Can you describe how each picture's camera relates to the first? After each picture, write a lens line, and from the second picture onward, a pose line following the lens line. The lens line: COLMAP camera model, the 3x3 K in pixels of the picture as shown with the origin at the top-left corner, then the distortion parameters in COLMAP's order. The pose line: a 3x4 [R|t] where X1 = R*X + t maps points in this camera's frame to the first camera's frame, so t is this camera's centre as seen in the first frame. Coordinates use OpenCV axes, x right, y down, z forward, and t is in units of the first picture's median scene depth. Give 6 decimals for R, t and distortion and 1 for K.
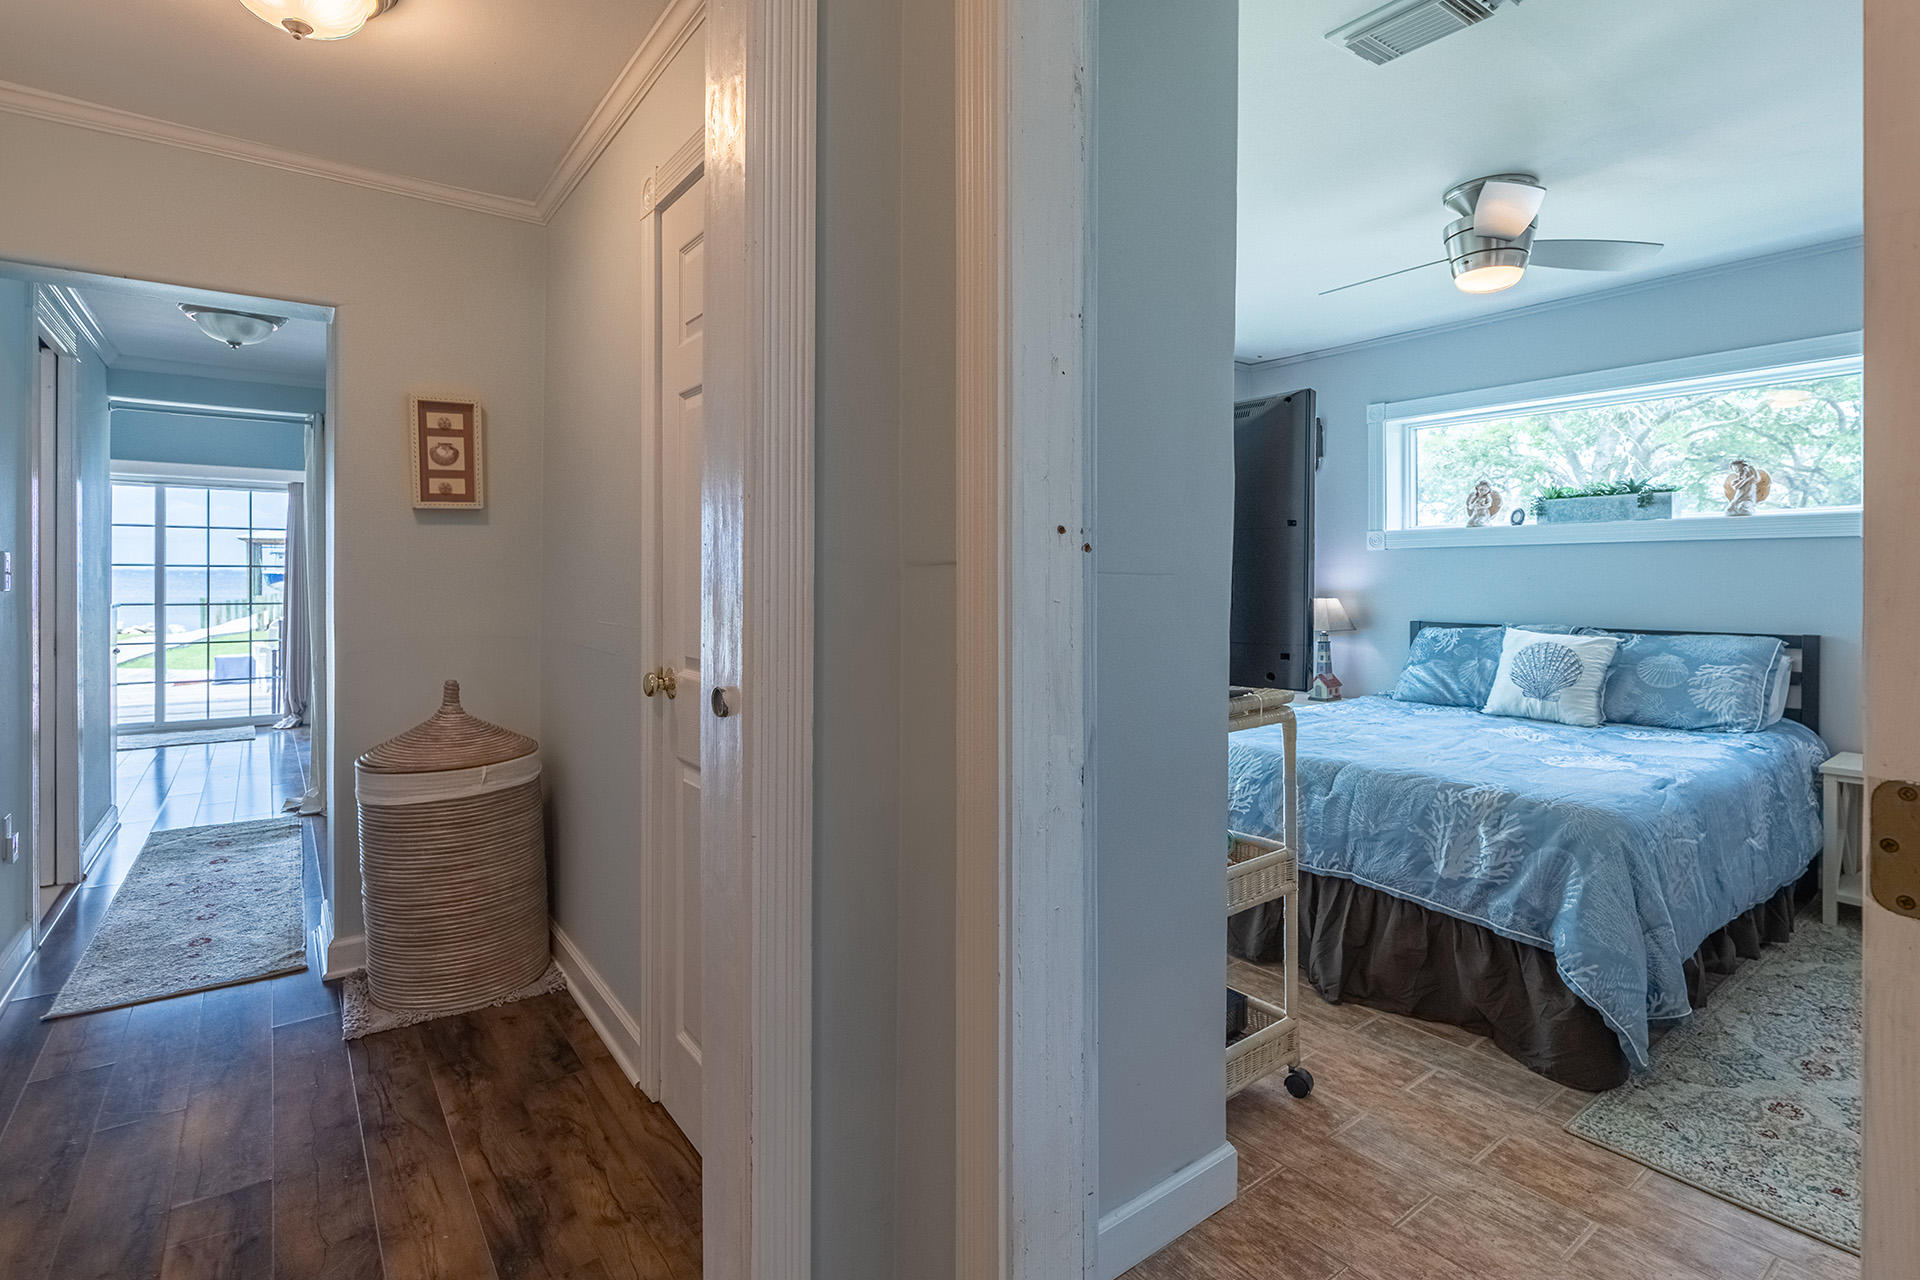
lens RADIAL K [[921.7, 0, 967.4], [0, 921.7, 580.7], [0, 0, 1]] dist [-0.003952, -0.000047]
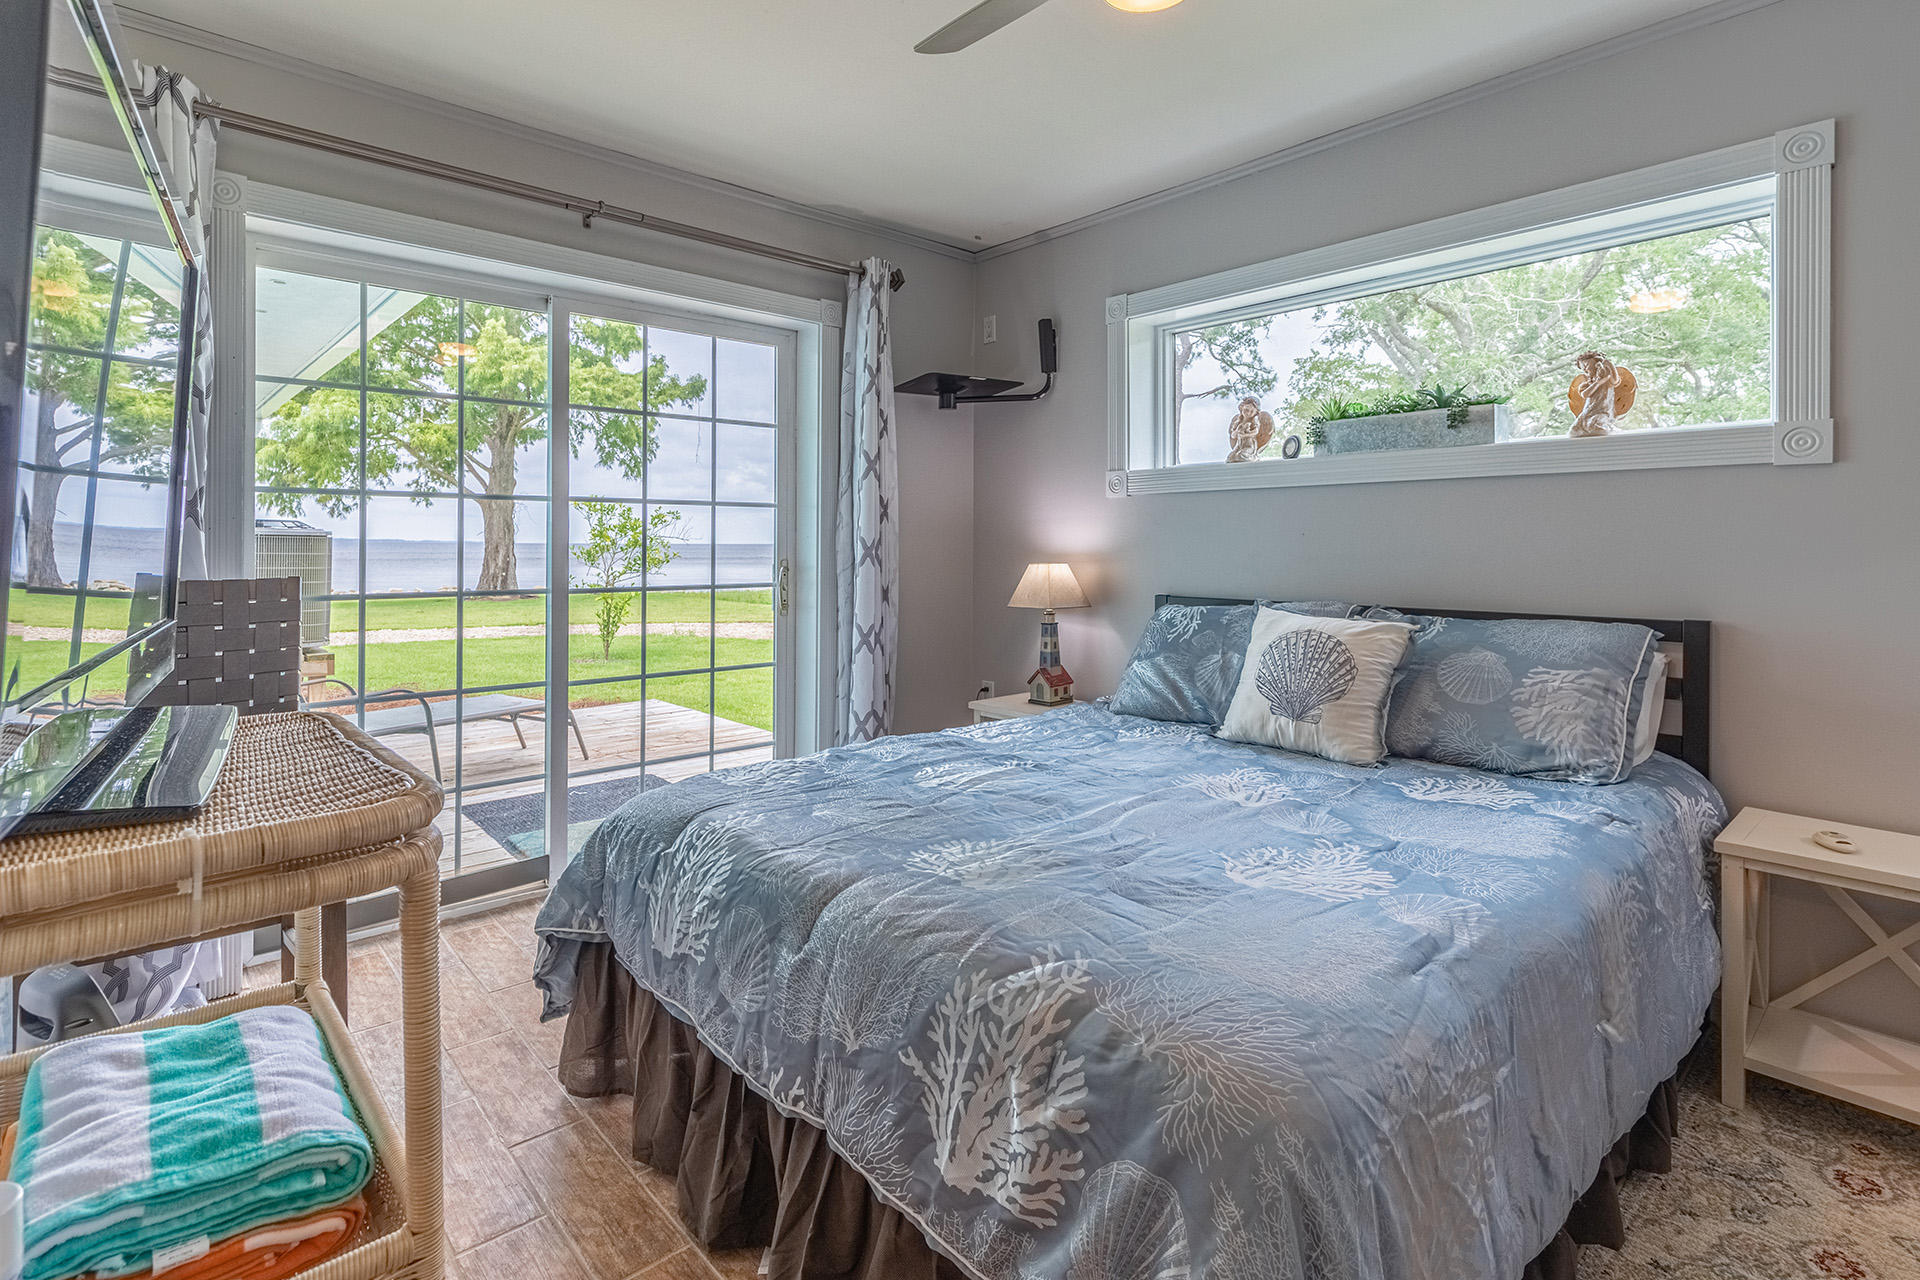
lens RADIAL K [[933.5, 0, 919.0], [0, 933.5, 542.8], [0, 0, 1]] dist [0.002938, -0.000240]
pose [[0.997653, 0.003128, 0.068404, 0.424182], [-0.002735, 0.999979, -0.005837, 0.013566], [-0.068421, 0.005636, 0.997641, 0.492144]]
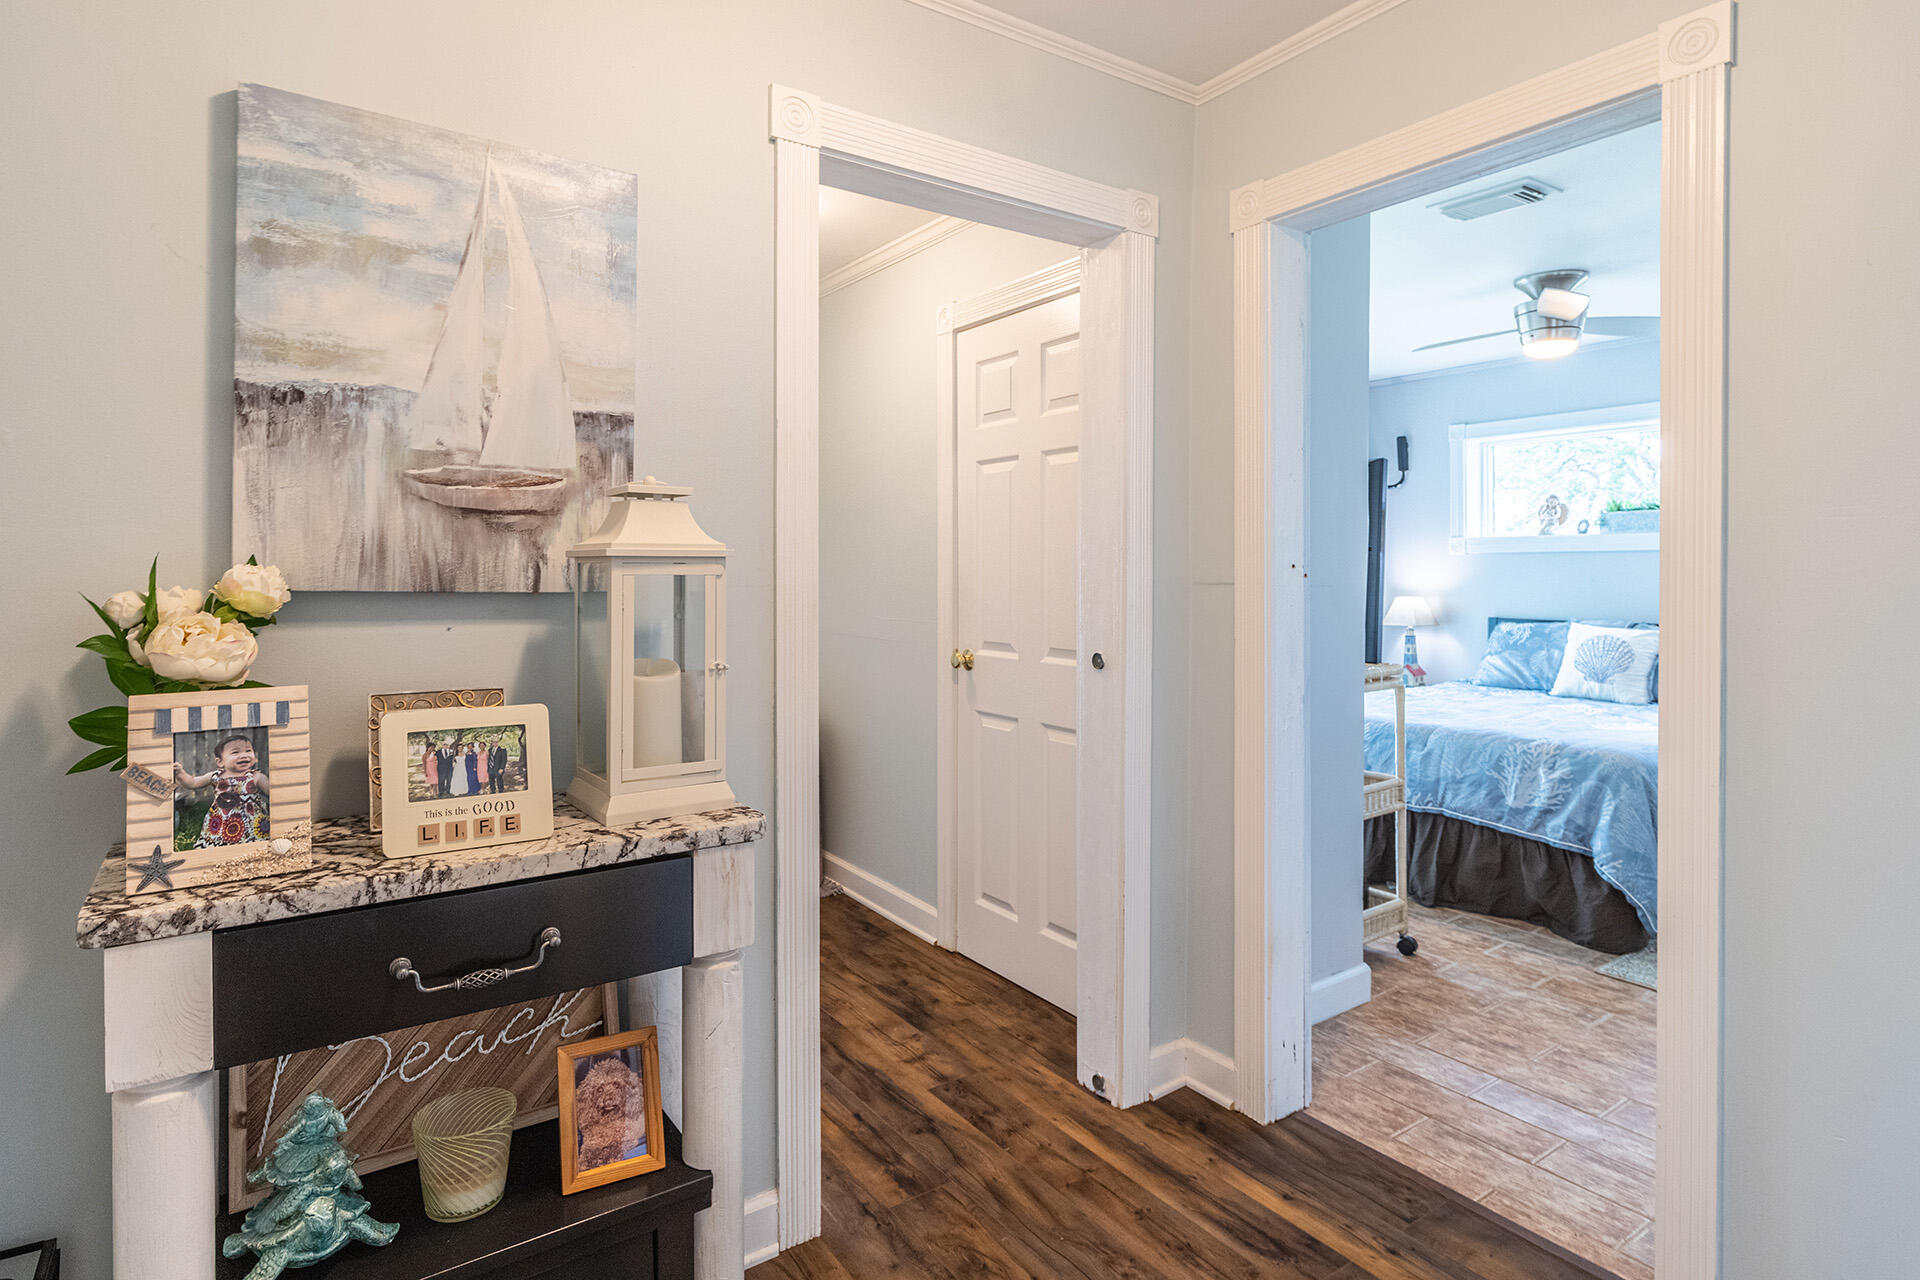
lens RADIAL K [[1006.9, 0, 962.3], [0, 1006.9, 574.9], [0, 0, 1]] dist [-0.002888, -0.000966]
pose [[0.999416, -0.001205, -0.034148, -0.213289], [0.001245, 0.999999, 0.001152, -0.018346], [0.034146, -0.001194, 0.999416, -0.447810]]
